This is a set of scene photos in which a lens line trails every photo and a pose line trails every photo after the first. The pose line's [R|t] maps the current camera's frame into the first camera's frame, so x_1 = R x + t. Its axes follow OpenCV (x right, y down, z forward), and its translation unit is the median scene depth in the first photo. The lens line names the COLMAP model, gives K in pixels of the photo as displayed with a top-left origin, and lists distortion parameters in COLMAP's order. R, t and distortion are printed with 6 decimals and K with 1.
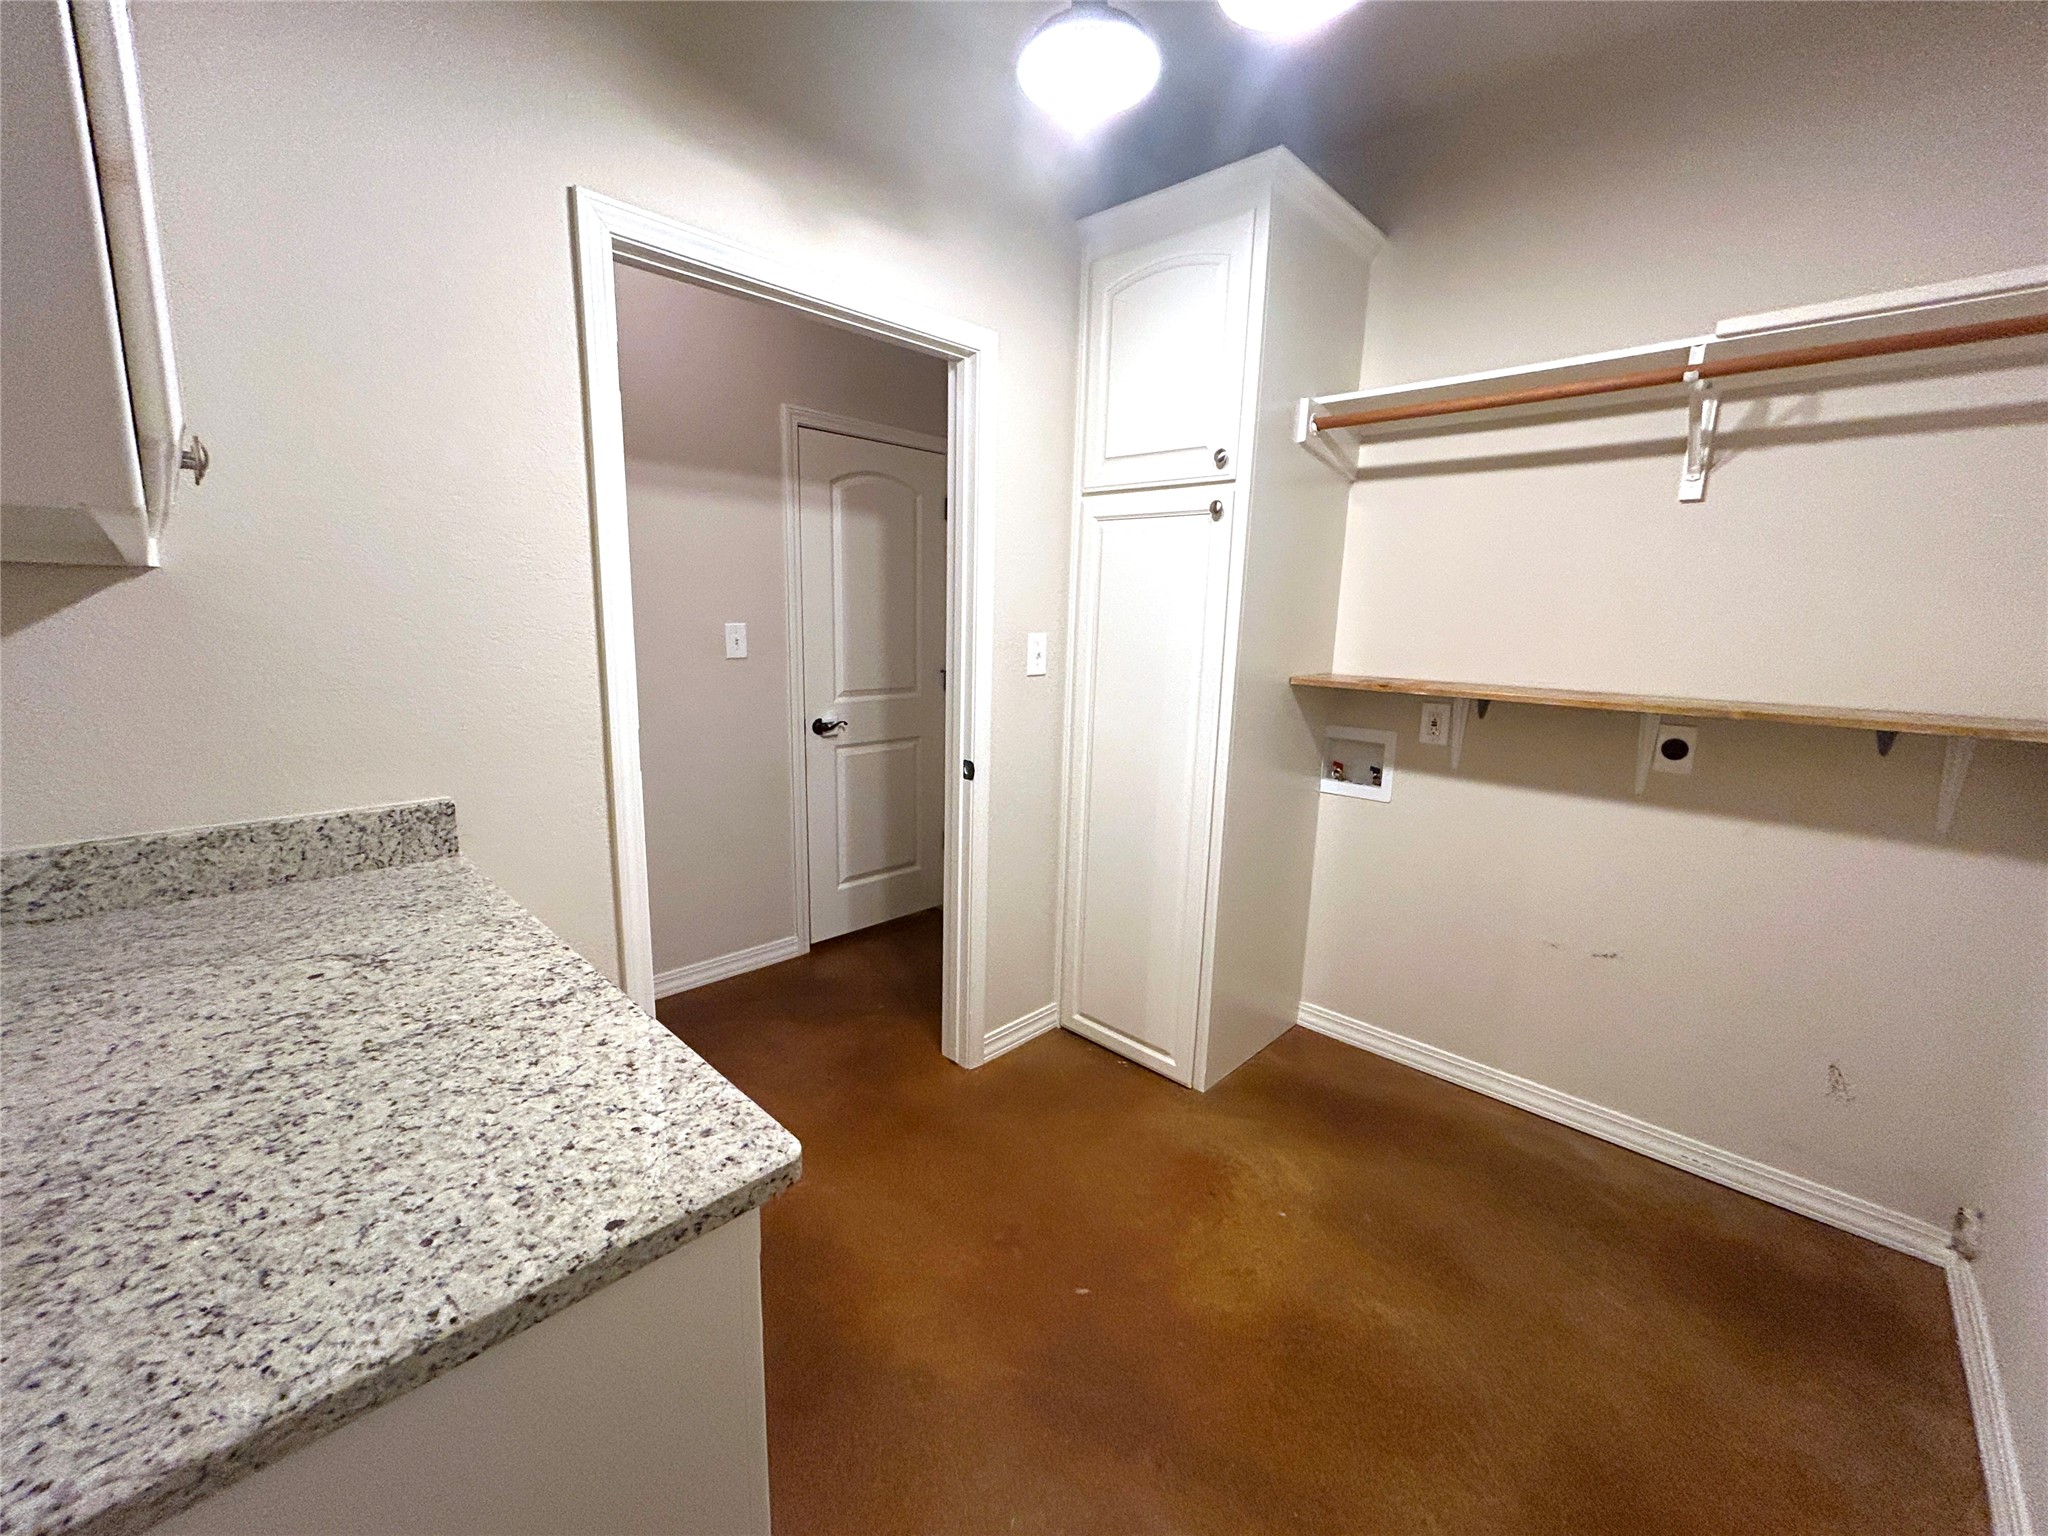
lens RADIAL K [[831.1, 0, 1029.5], [0, 831.1, 770.4], [0, 0, 1]] dist [-0.000724, -0.000401]
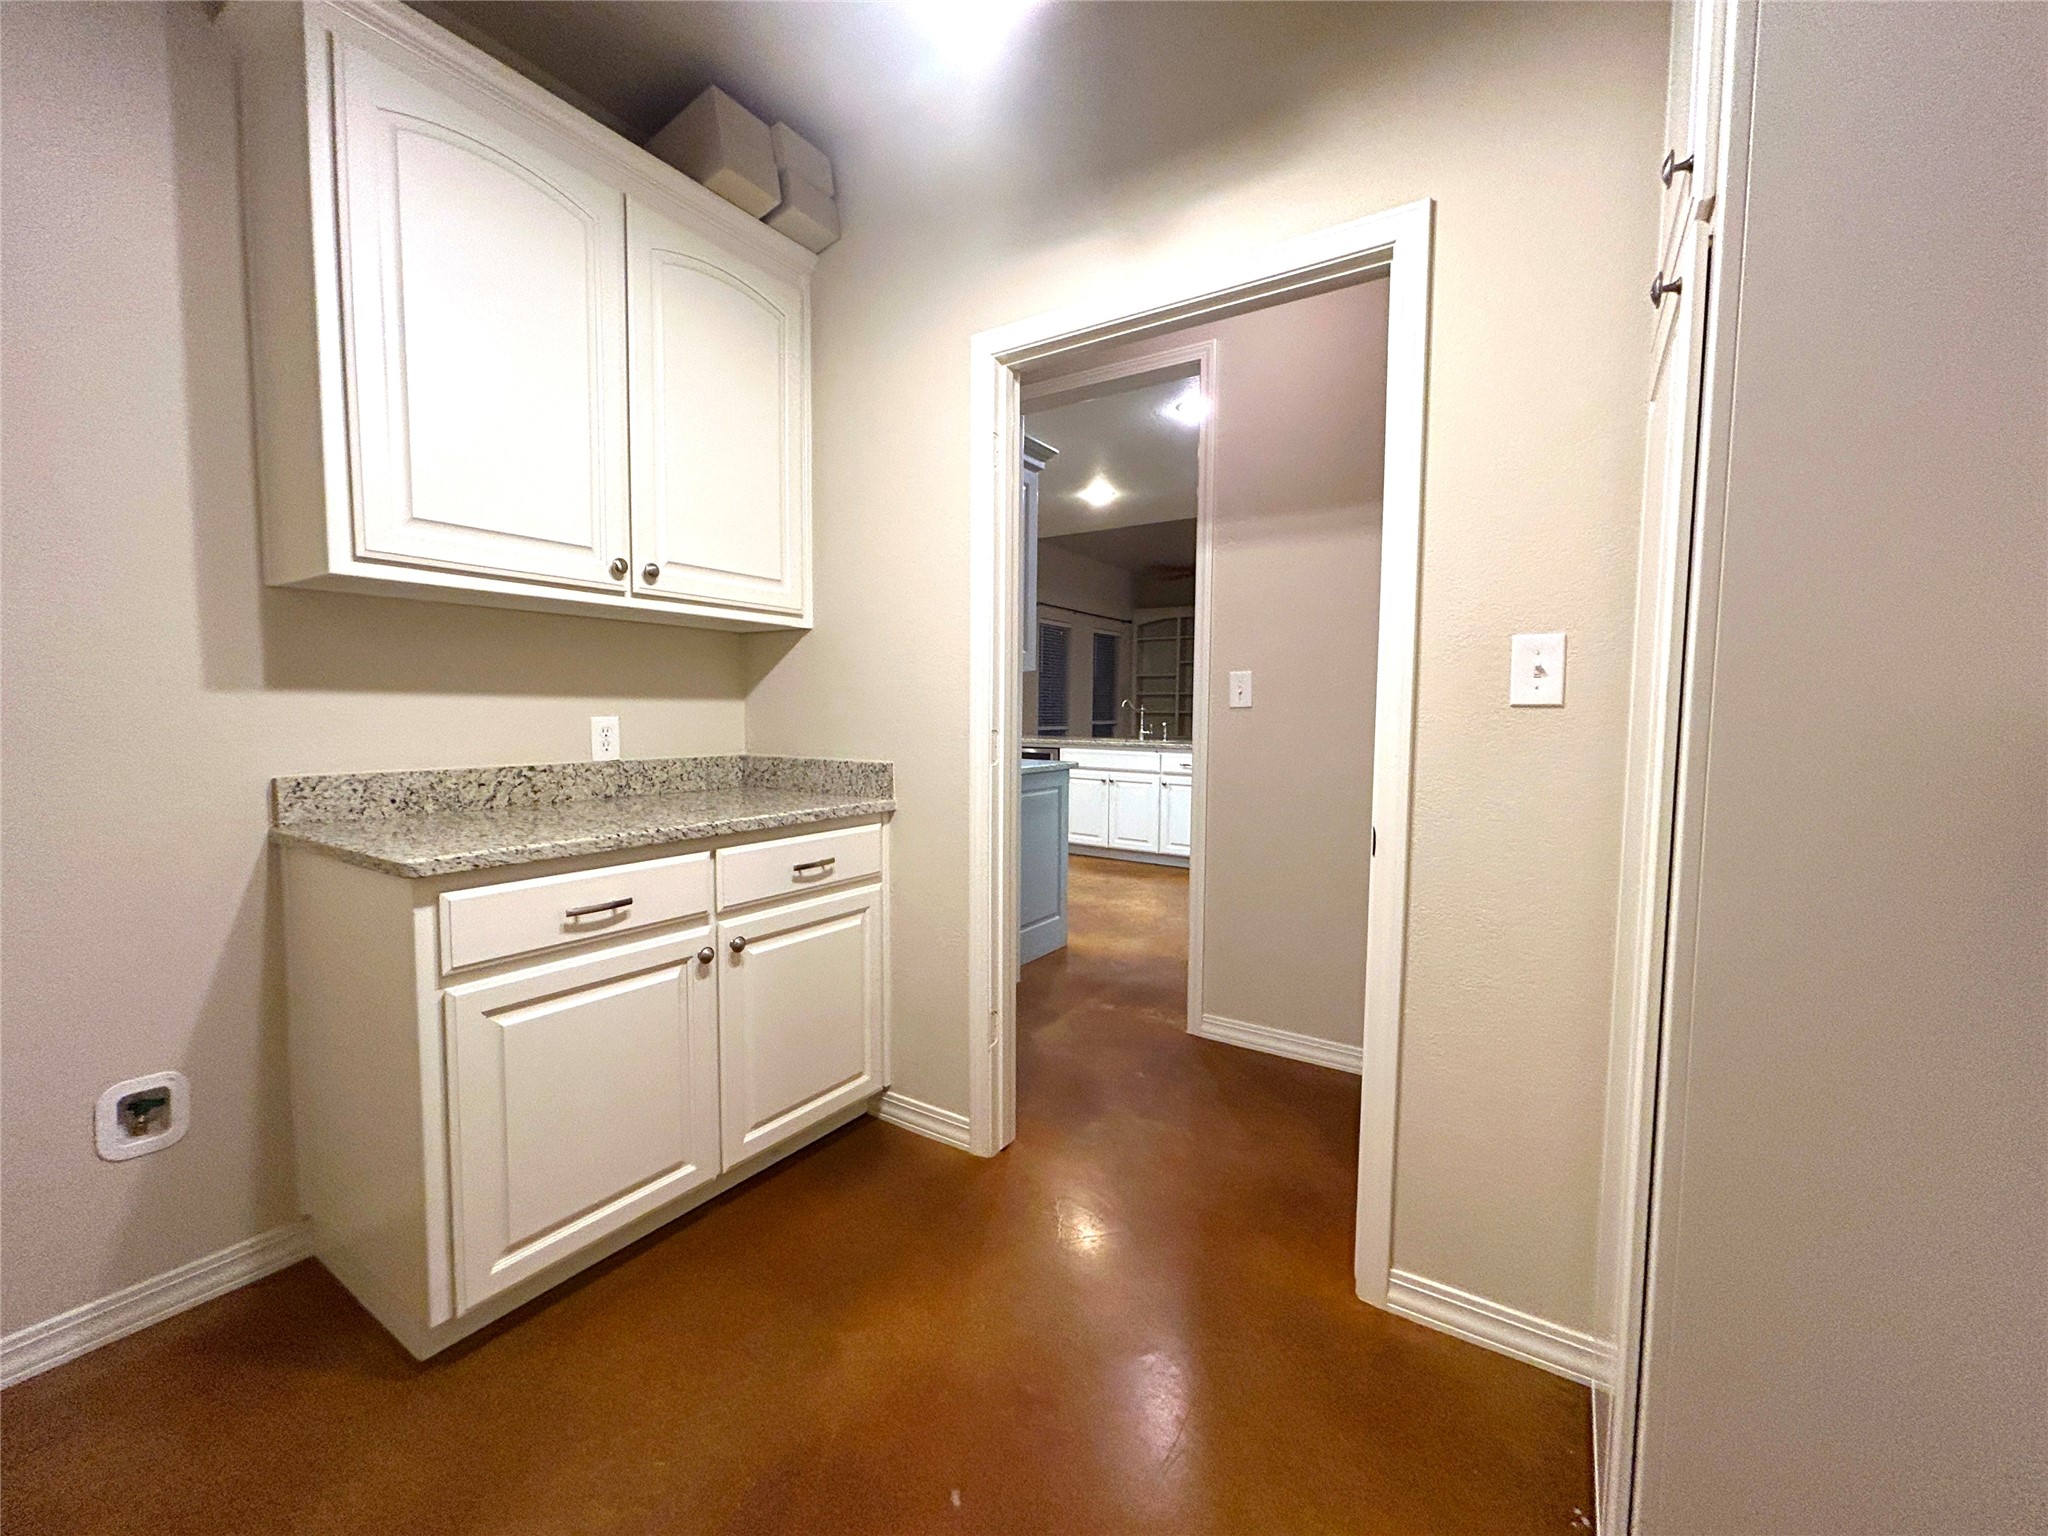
lens RADIAL K [[831.1, 0, 1026.4], [0, 831.1, 765.4], [0, 0, 1]] dist [-0.000724, -0.000401]
pose [[0.181919, 0.030244, -0.982848, 0.929030], [-0.191000, 0.981577, -0.005148, -0.002115], [0.964585, 0.188661, 0.184345, 0.985910]]
